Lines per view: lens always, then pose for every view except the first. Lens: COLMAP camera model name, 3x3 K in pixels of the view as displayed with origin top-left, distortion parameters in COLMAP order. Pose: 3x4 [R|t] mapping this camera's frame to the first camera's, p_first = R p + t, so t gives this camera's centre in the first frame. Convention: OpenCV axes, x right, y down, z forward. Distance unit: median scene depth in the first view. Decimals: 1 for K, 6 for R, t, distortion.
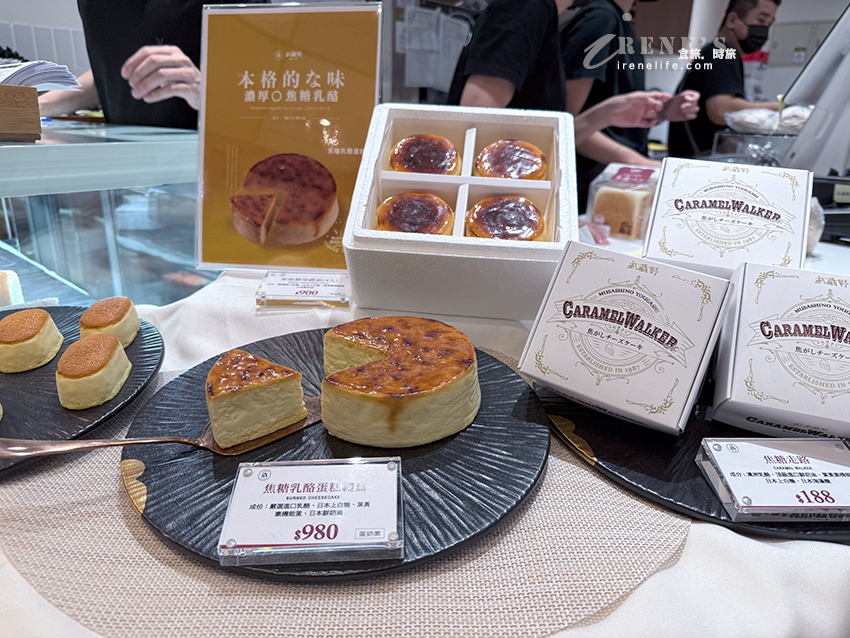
lens RADIAL K [[593.2, 0, 425.0], [0, 593.2, 319.0], [0, 0, 1]] dist [0.081684, -0.123763]
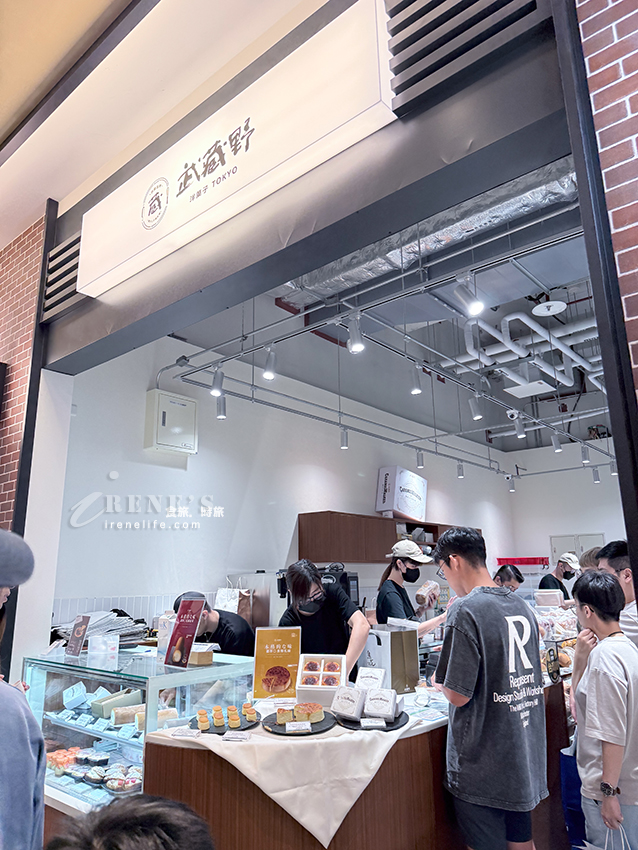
lens RADIAL K [[593.2, 0, 319.0], [0, 593.2, 425.0], [0, 0, 1]] dist [0.081684, -0.123763]
pose [[0.999451, -0.024824, 0.021949, -0.005140], [0.032867, 0.826921, -0.561357, 0.788405], [-0.004215, 0.561770, 0.827283, -3.937598]]
